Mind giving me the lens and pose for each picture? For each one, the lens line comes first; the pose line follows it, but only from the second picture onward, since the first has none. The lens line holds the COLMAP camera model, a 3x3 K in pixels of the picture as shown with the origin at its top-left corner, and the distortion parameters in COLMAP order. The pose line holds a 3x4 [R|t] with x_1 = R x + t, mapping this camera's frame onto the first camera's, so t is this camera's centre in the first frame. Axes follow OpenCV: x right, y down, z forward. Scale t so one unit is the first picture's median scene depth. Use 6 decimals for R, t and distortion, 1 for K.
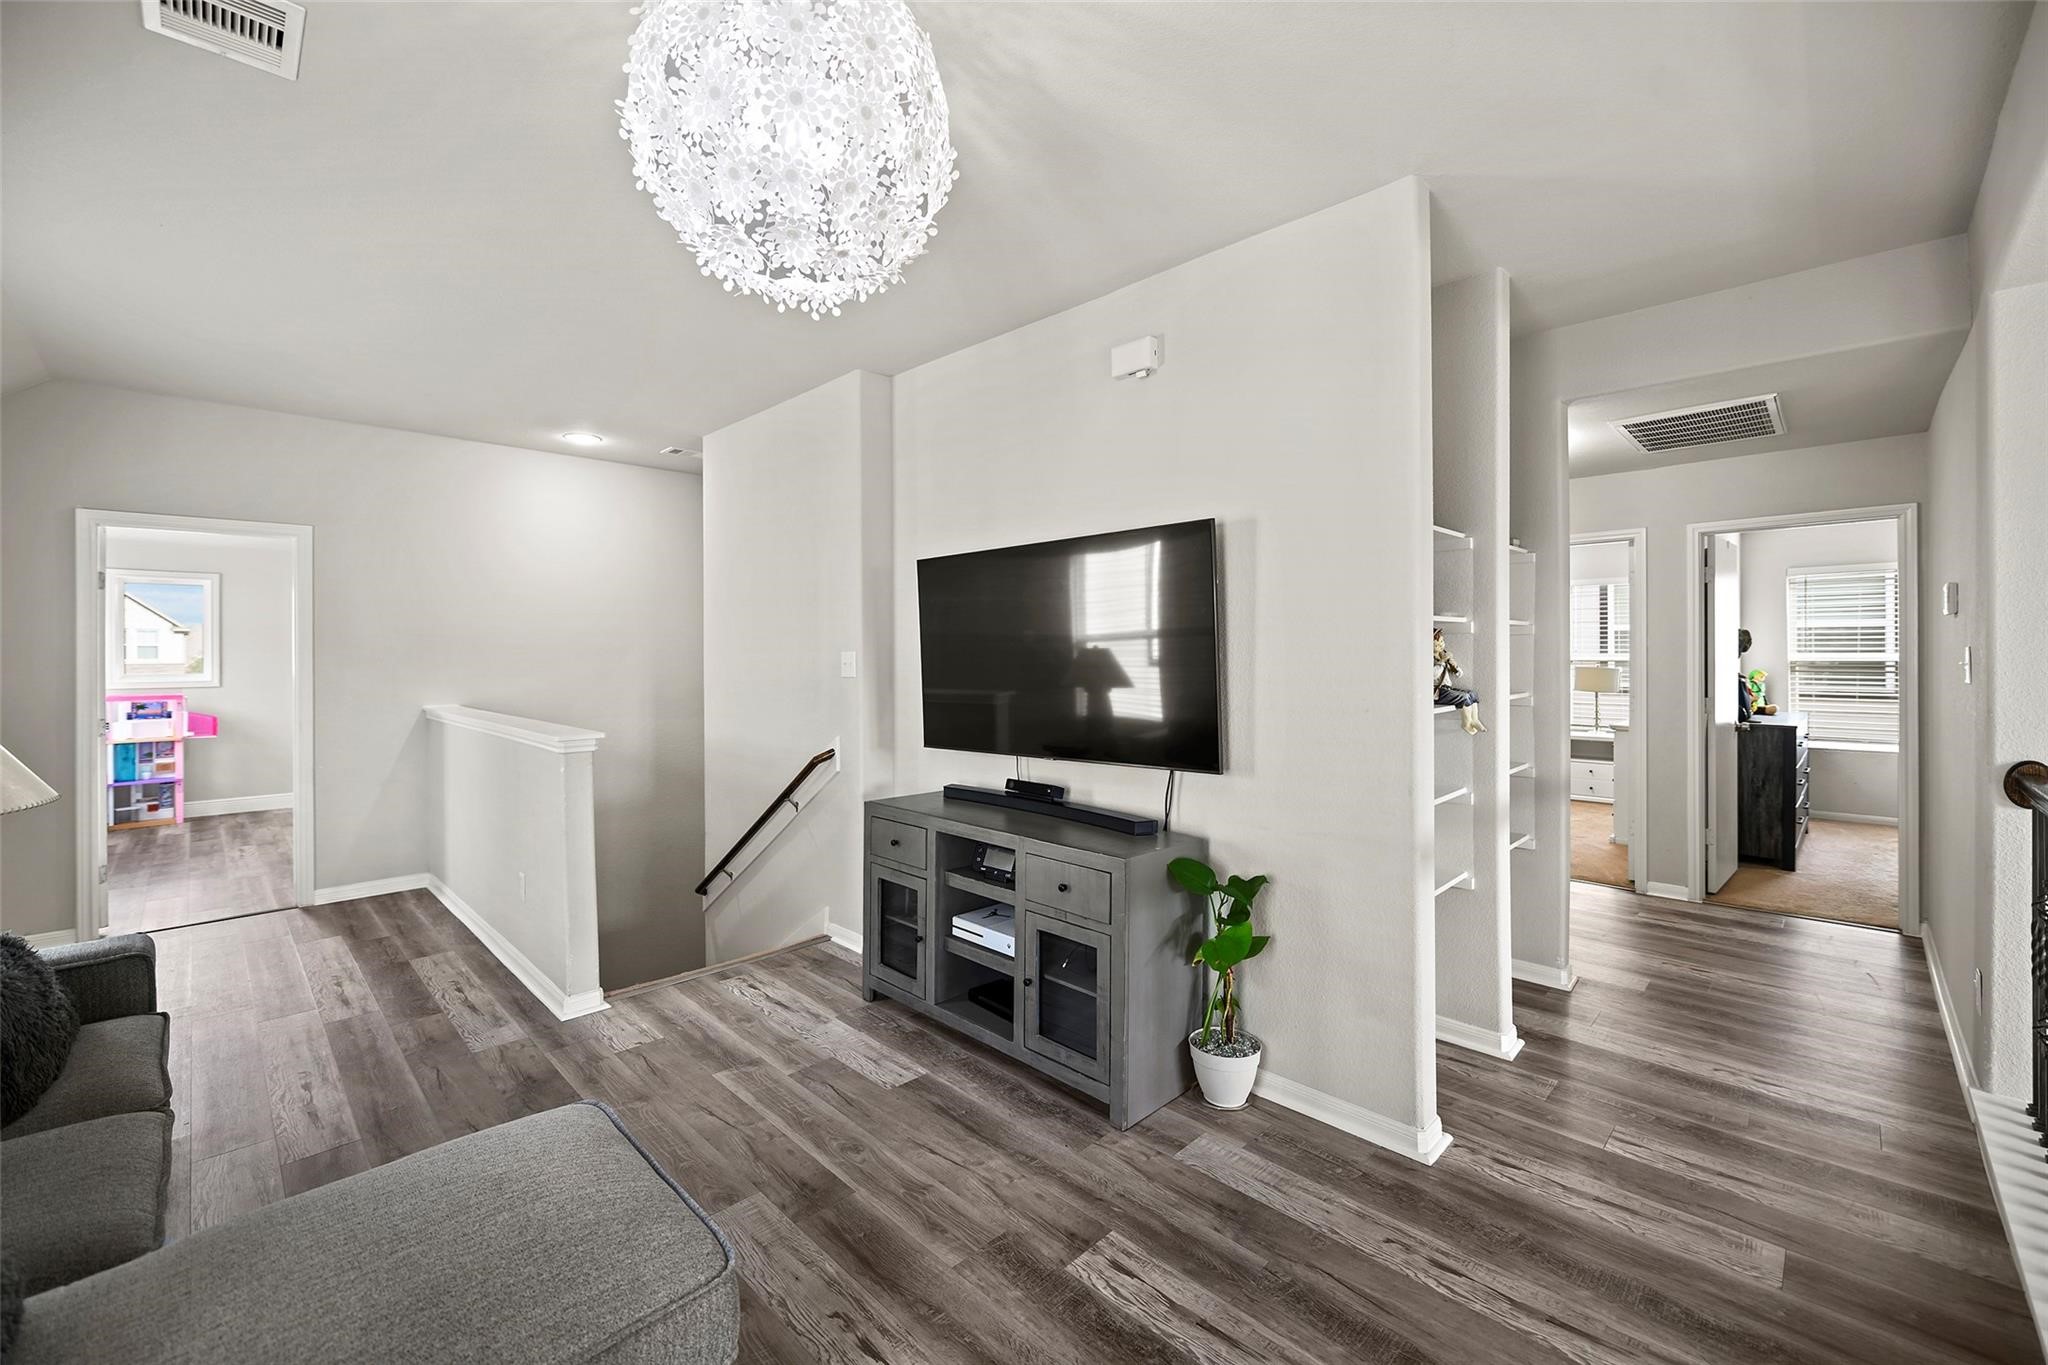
lens RADIAL K [[843.1, 0, 1002.5], [0, 843.1, 648.6], [0, 0, 1]] dist [-0.000915, 0.000324]
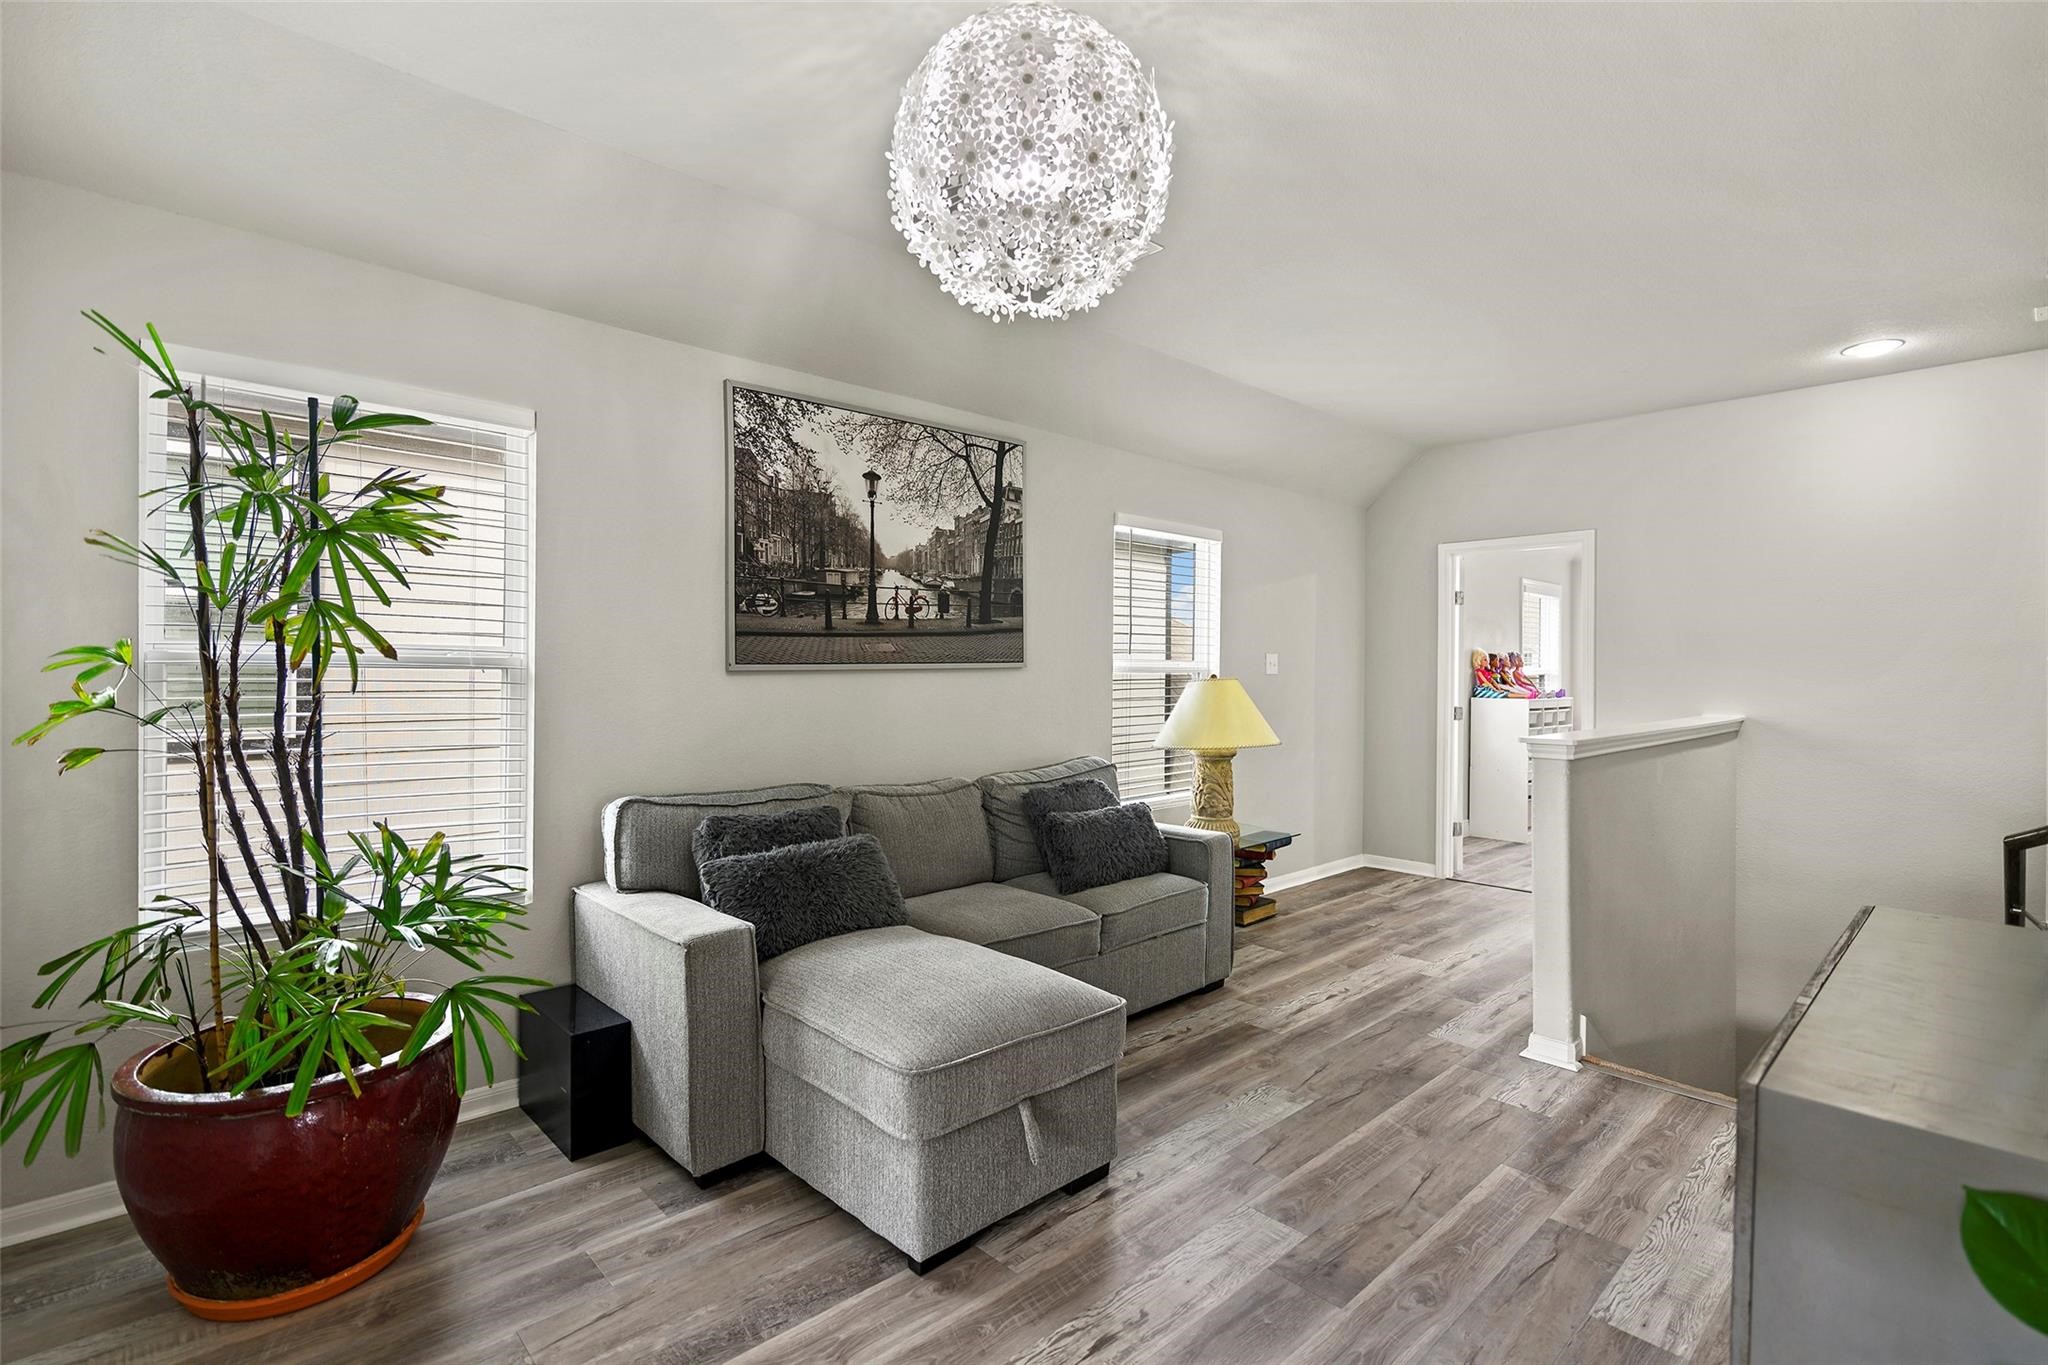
lens RADIAL K [[942.3, 0, 1024.2], [0, 942.3, 683.1], [0, 0, 1]] dist [-0.002989, -0.000072]
pose [[-0.010735, 0.019652, -0.999749, 0.399149], [-0.004635, 0.999795, 0.019703, 0.024304], [0.999932, 0.004845, -0.010642, 0.405106]]
